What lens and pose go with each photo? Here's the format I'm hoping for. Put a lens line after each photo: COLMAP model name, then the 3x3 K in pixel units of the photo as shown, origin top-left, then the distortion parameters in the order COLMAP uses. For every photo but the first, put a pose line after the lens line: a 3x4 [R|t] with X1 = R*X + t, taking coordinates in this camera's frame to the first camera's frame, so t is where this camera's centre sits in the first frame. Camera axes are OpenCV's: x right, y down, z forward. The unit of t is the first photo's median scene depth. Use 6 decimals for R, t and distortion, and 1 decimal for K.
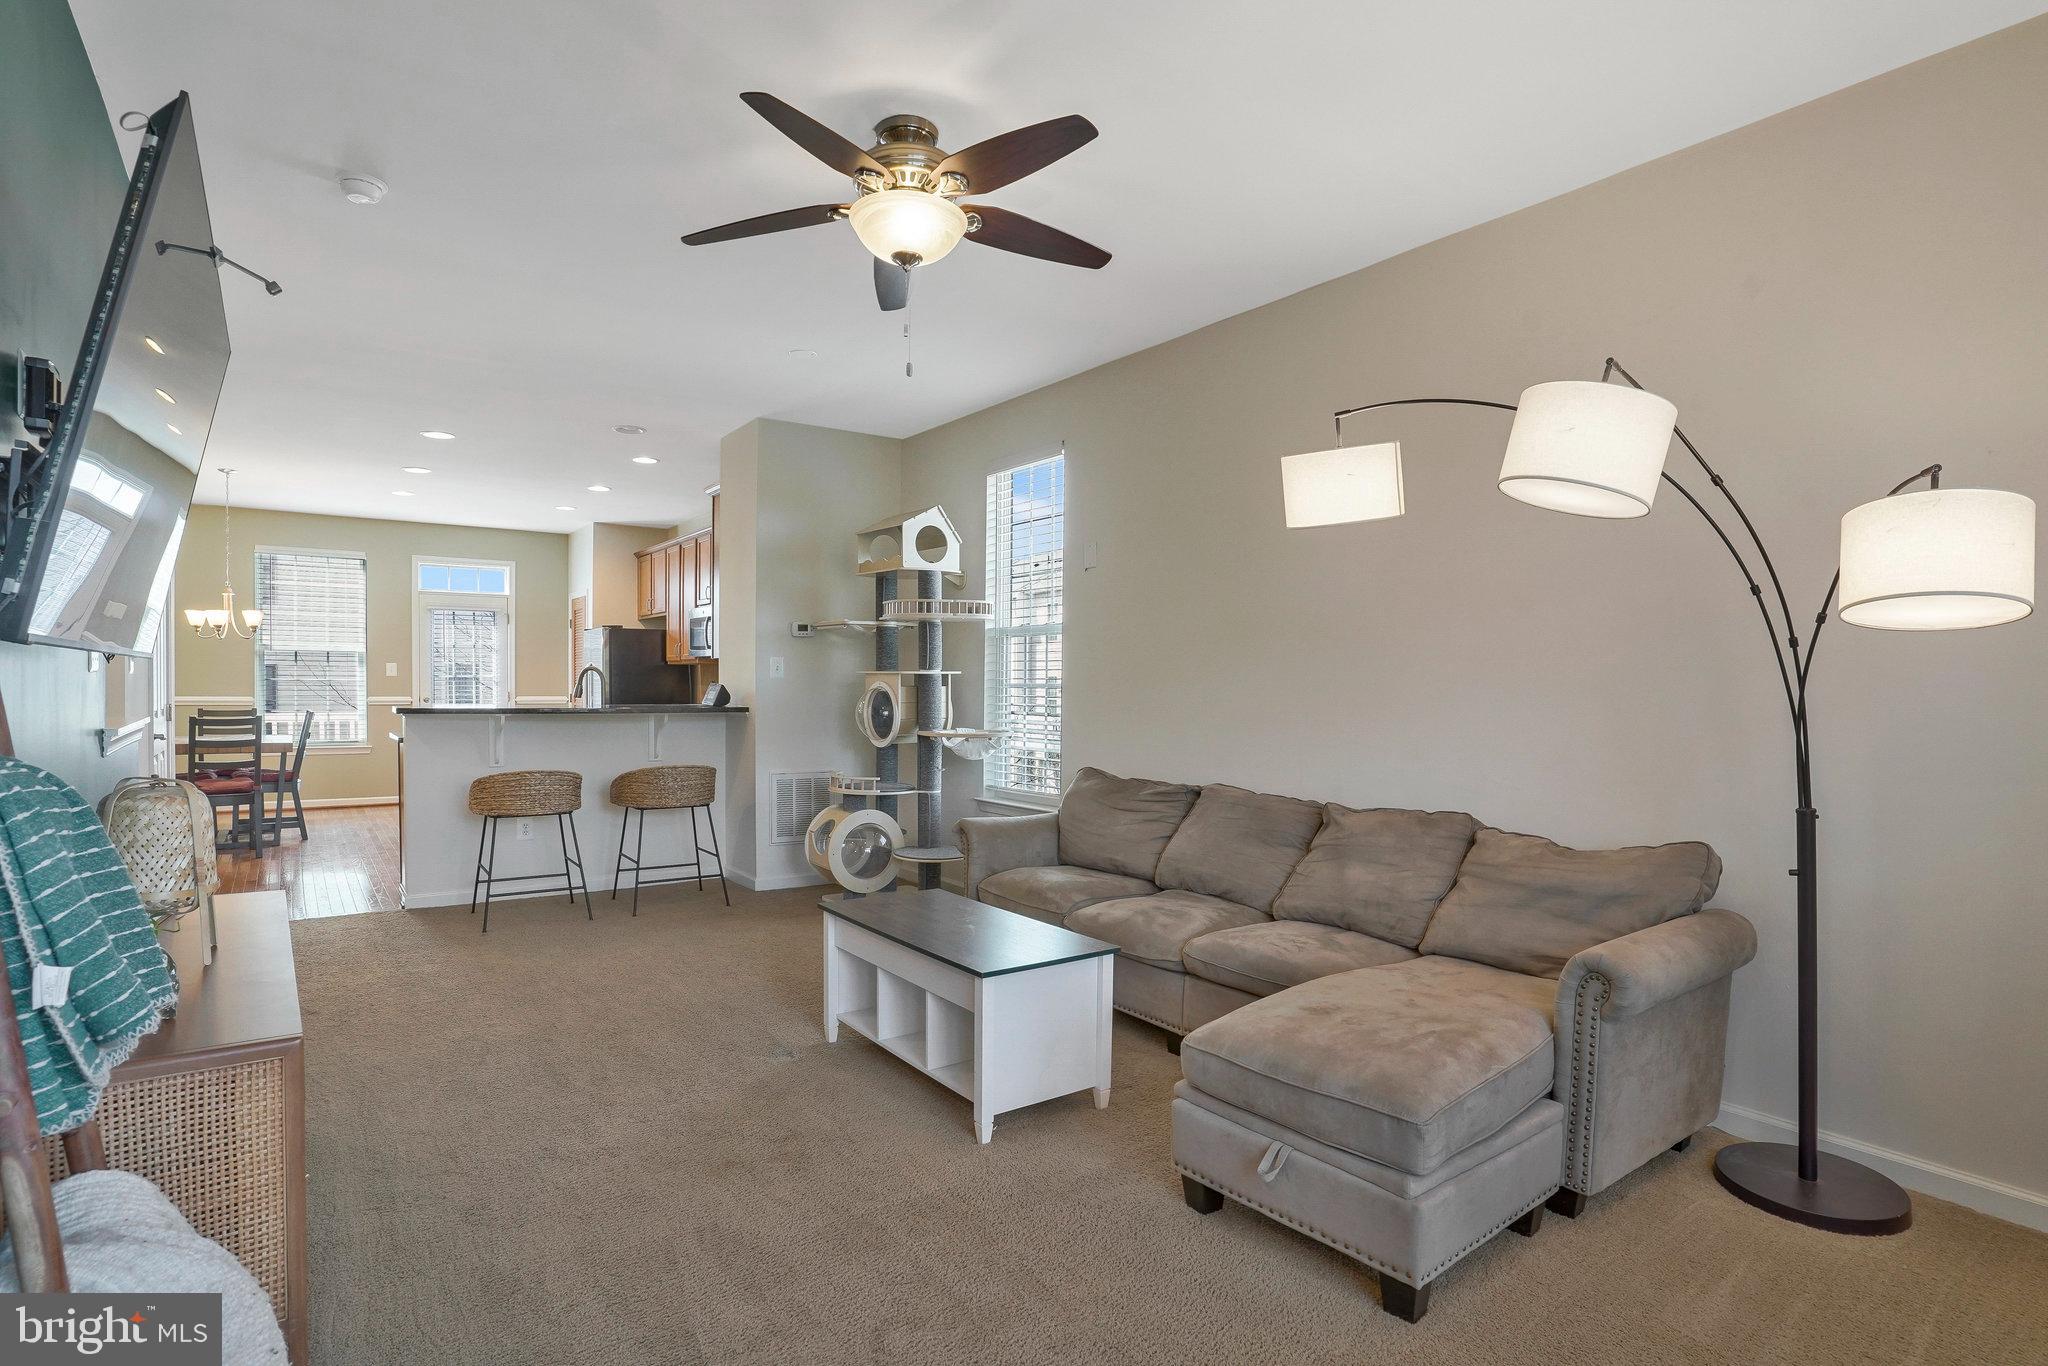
lens RADIAL K [[1084.3, 0, 1024.0], [0, 1084.3, 683.0], [0, 0, 1]] dist [-0.002968, -0.000159]
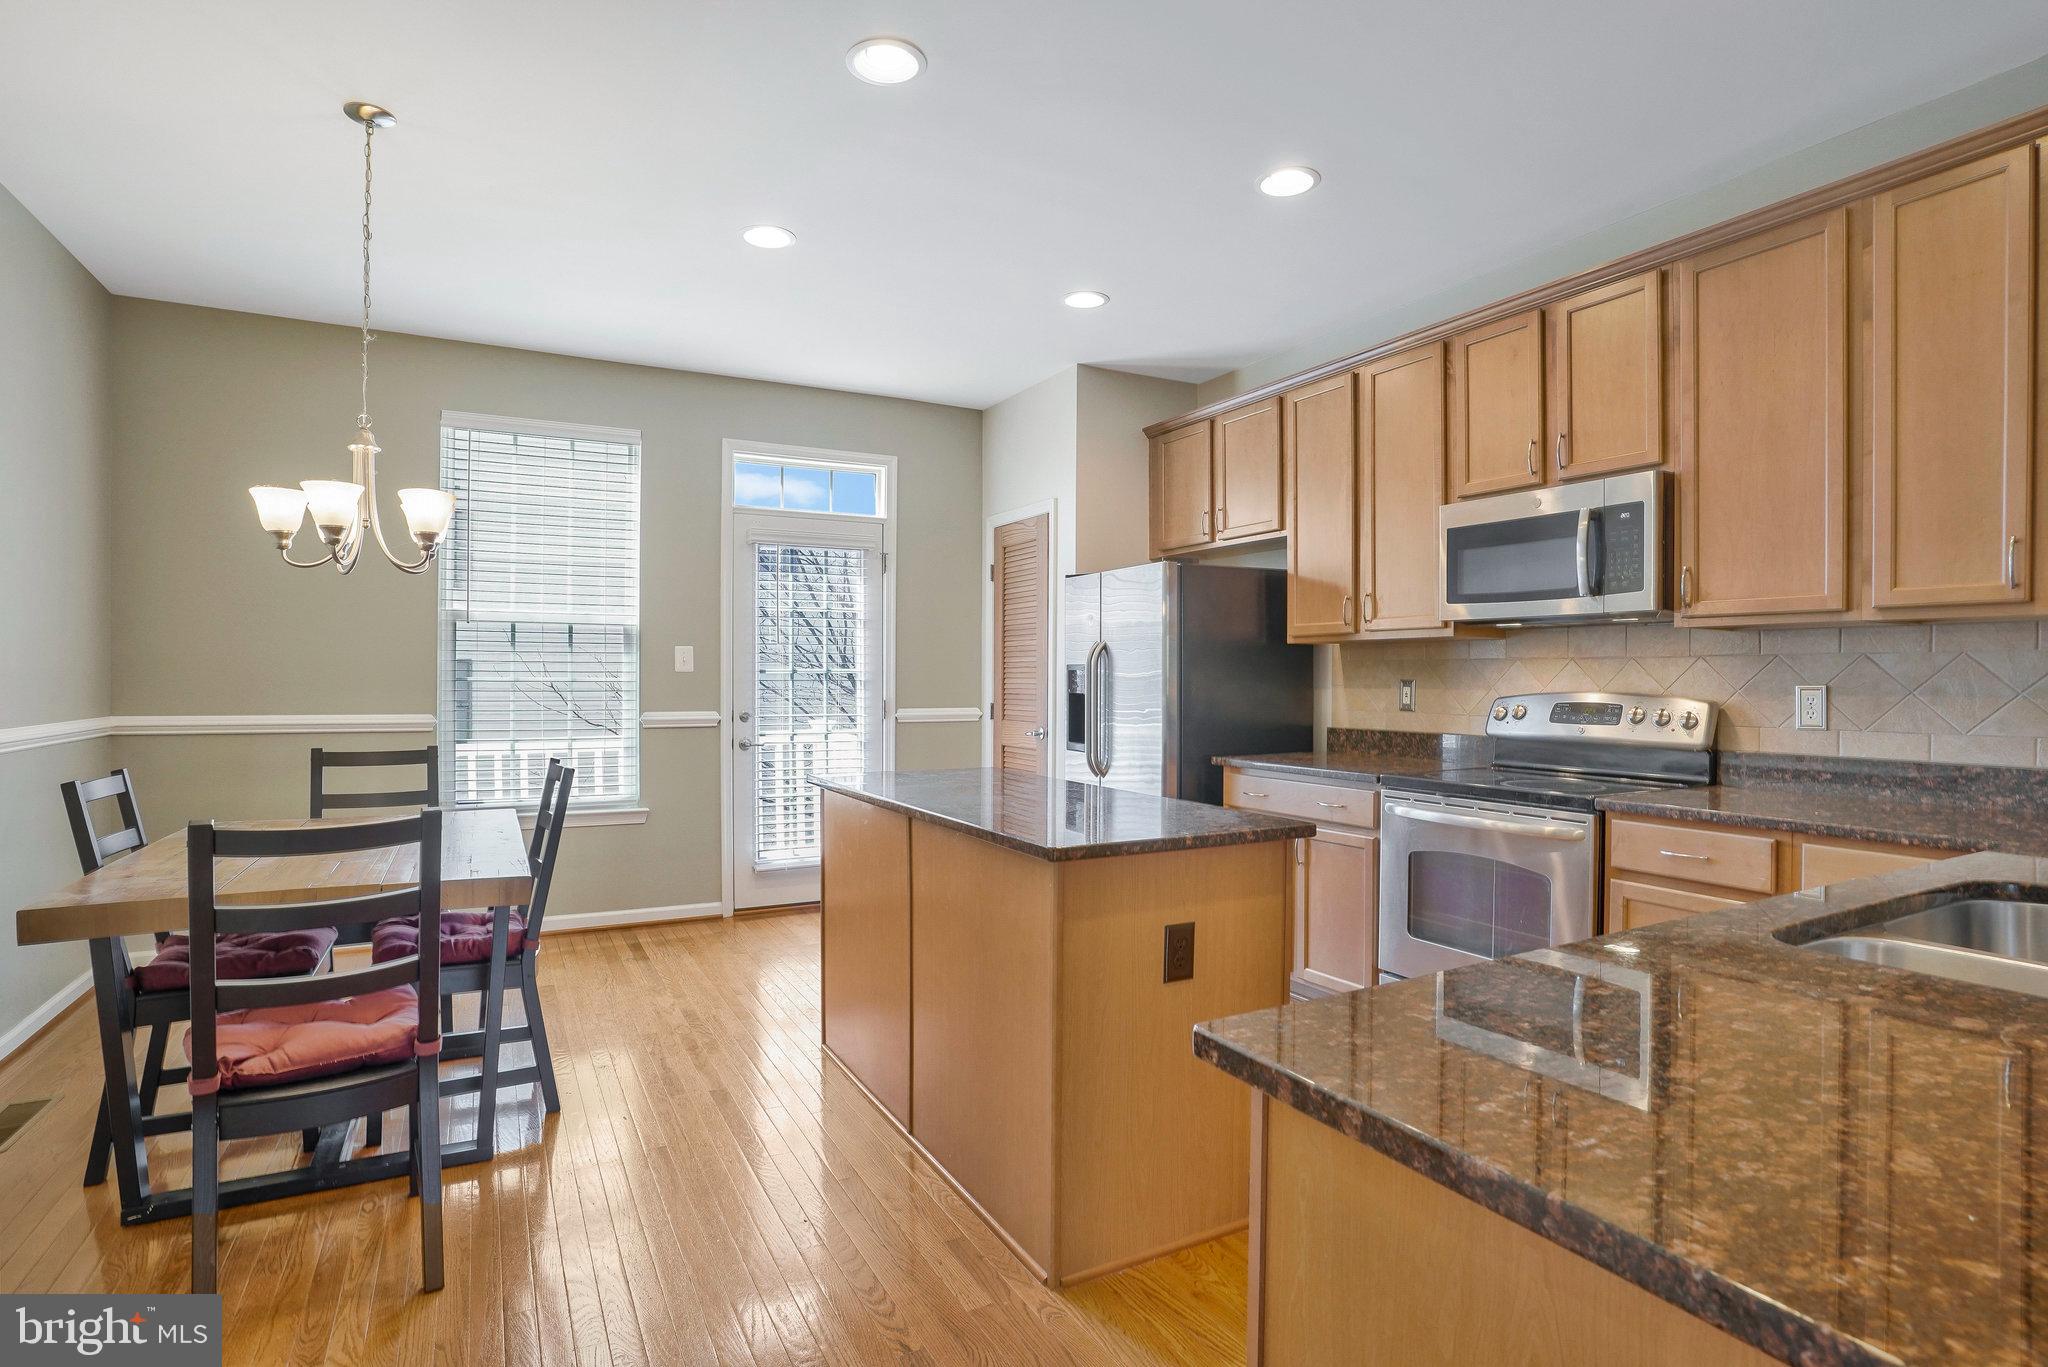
lens RADIAL K [[1084.3, 0, 1024.0], [0, 1084.3, 683.5], [0, 0, 1]] dist [-0.002968, -0.000159]
pose [[0.991677, 0.008082, -0.128500, -0.444777], [-0.007501, 0.999959, 0.005007, -0.005568], [0.128535, -0.004001, 0.991697, 0.634941]]
